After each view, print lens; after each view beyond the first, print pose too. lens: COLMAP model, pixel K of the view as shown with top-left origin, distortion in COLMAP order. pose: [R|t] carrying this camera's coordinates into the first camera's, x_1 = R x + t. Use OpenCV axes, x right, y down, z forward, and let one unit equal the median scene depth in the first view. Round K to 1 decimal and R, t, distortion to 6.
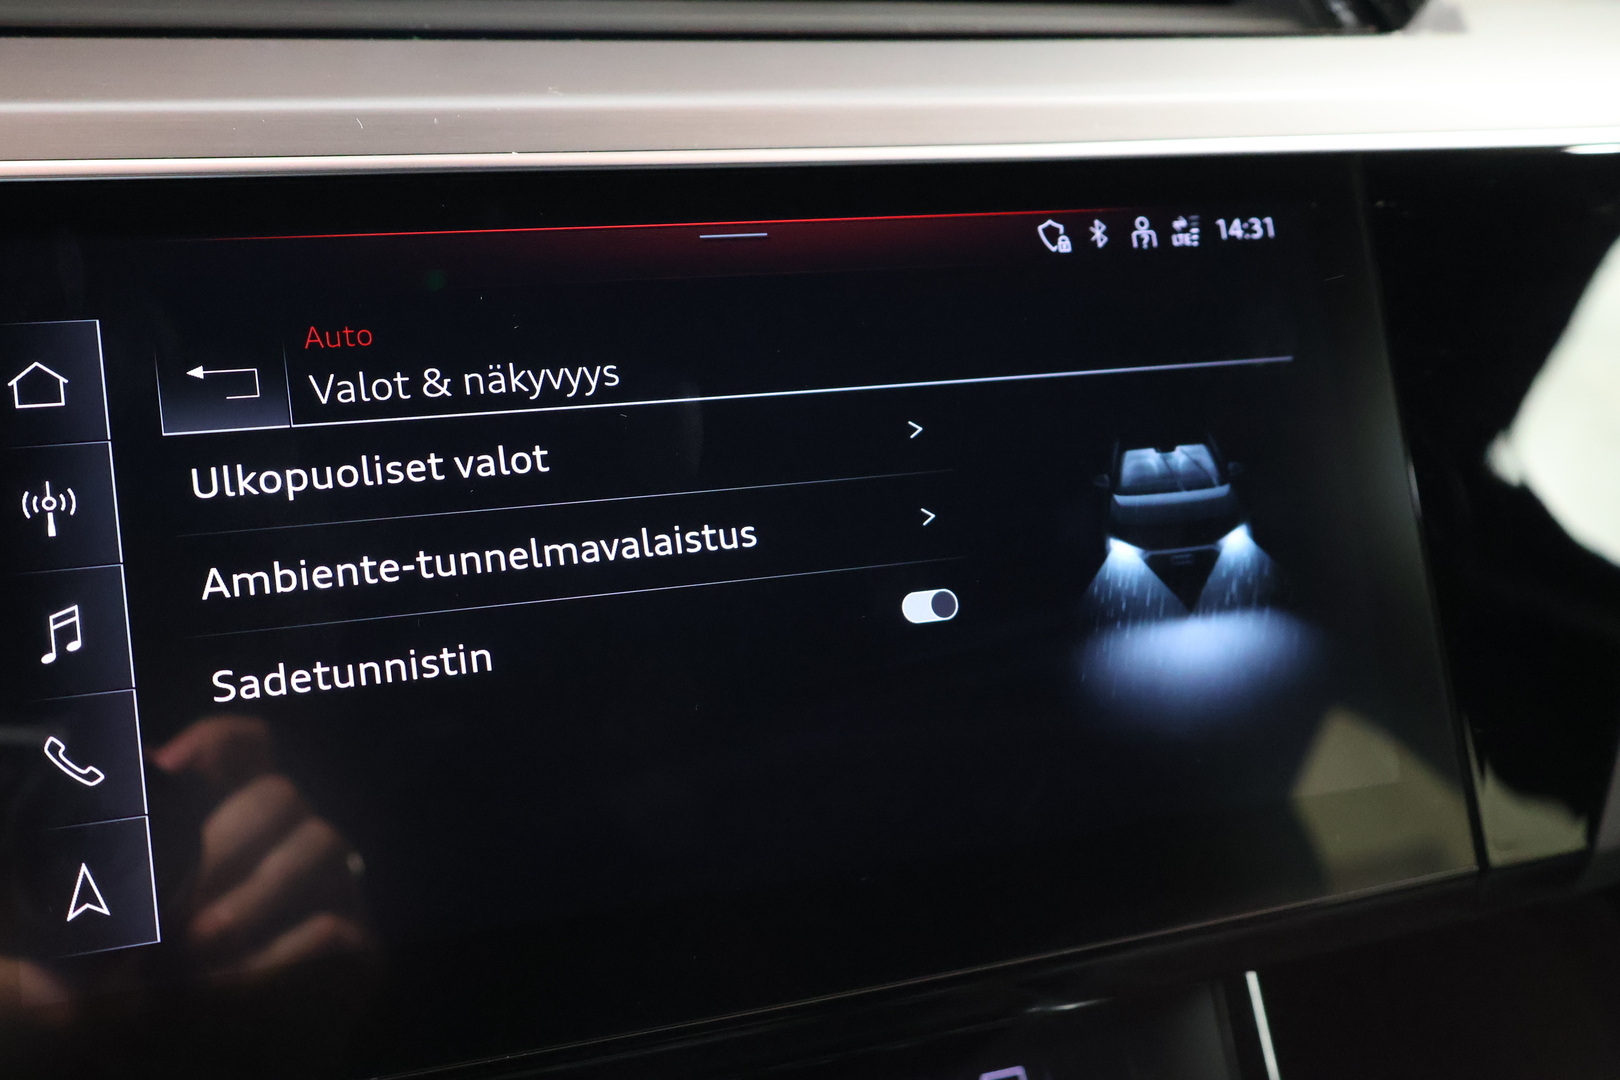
lens RADIAL K [[1875.9, 0, 815.9], [0, 1875.9, 543.5], [0, 0, 1]] dist [0.037494, 0.000000]
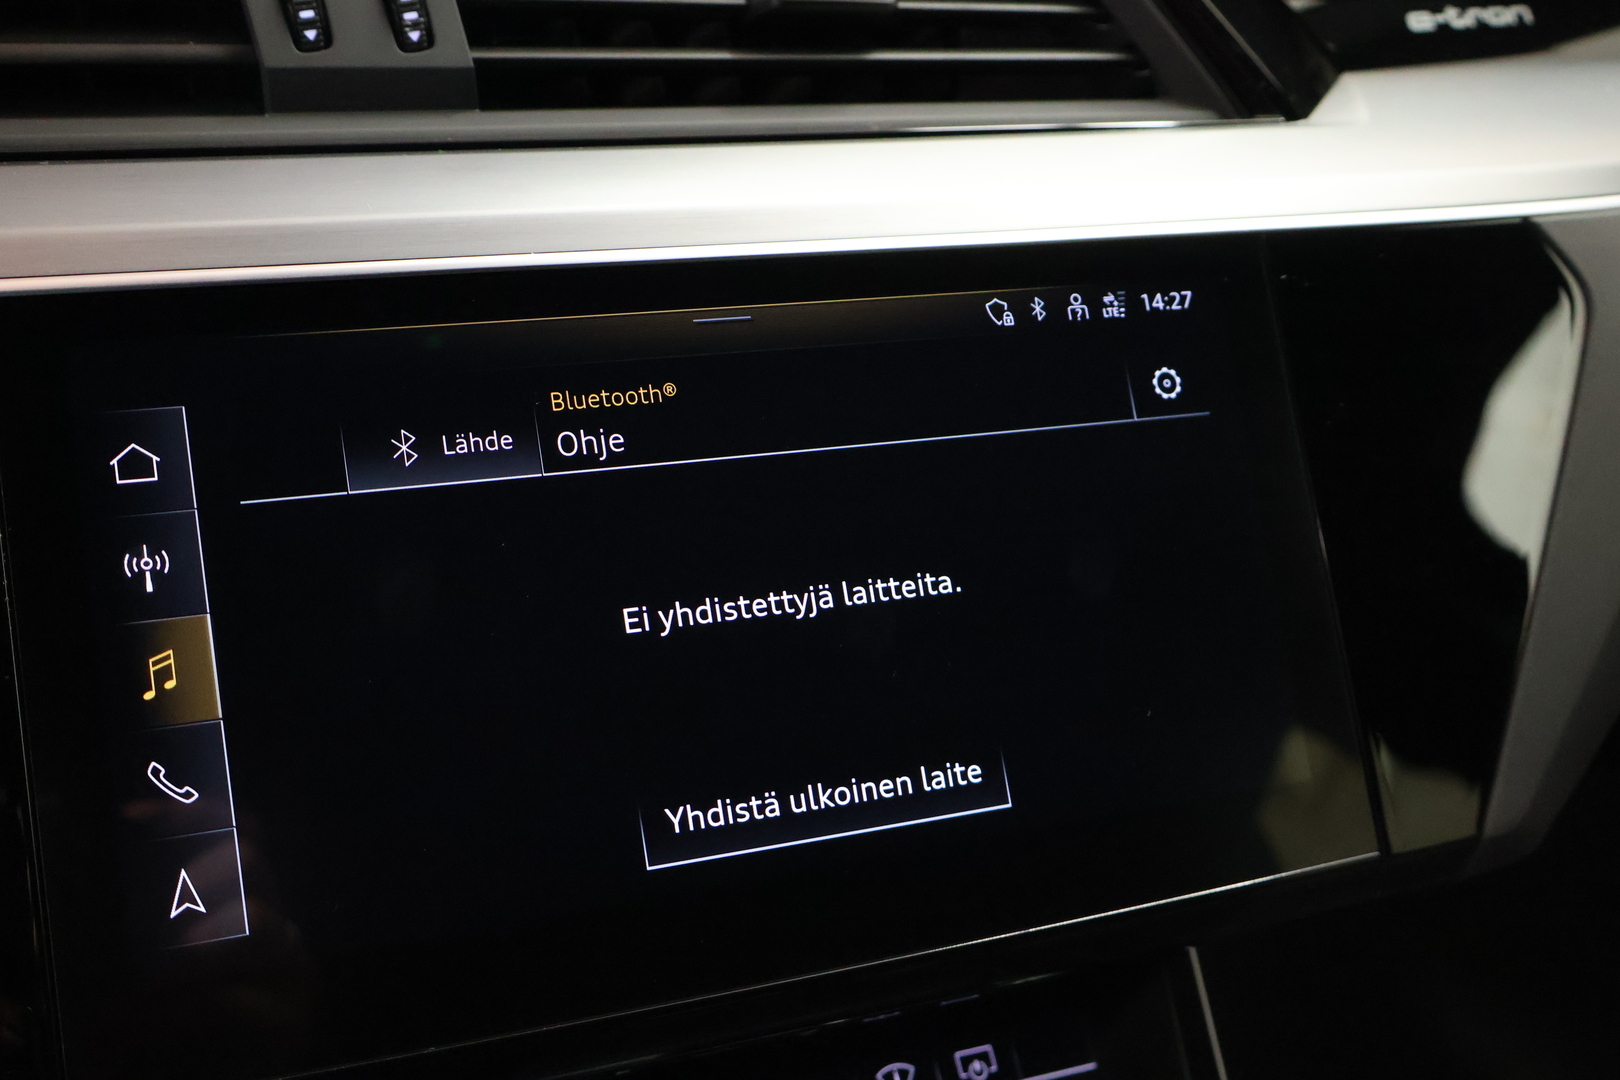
lens RADIAL K [[1875.9, 0, 823.0], [0, 1875.9, 531.0], [0, 0, 1]] dist [0.037494, 0.000000]
pose [[0.999705, -0.019493, 0.014467, -0.001029], [0.019799, 0.999577, -0.021303, -0.006710], [-0.014045, 0.021583, 0.999668, -0.148805]]
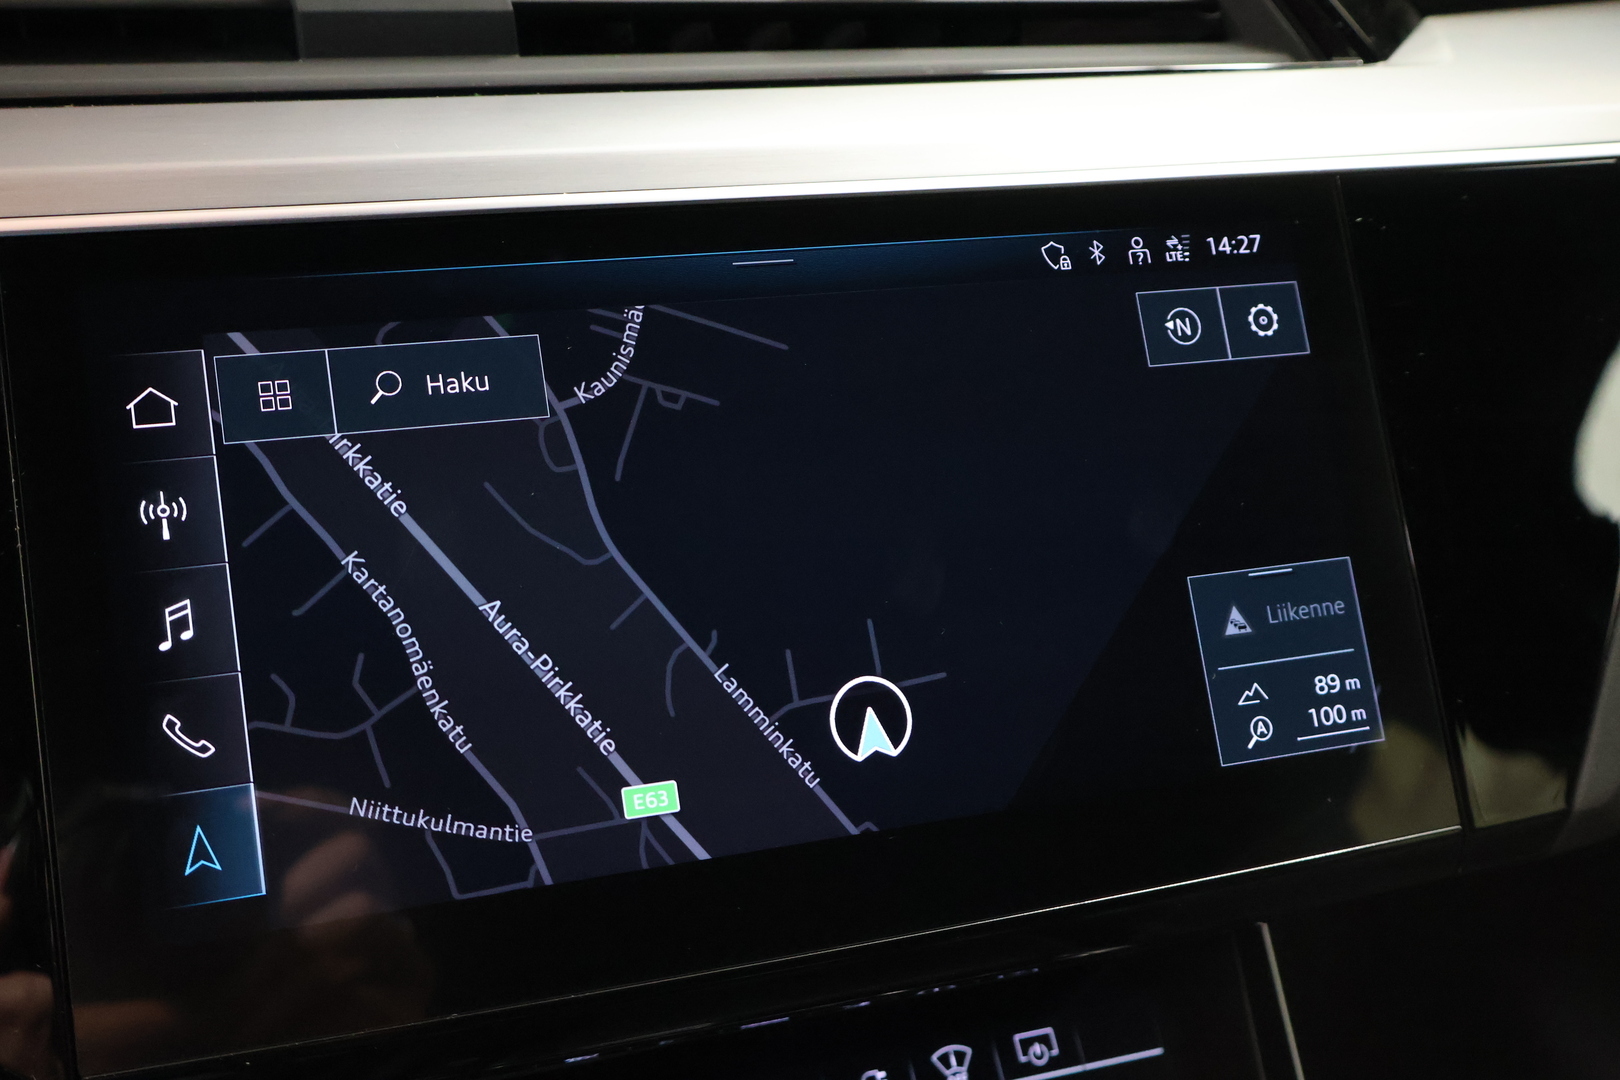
lens RADIAL K [[1875.9, 0, 822.9], [0, 1875.9, 540.8], [0, 0, 1]] dist [0.037494, 0.000000]
pose [[0.999260, -0.019472, -0.033168, 0.023666], [0.018885, 0.999661, -0.017899, 0.020269], [0.033505, 0.017260, 0.999290, -0.100791]]
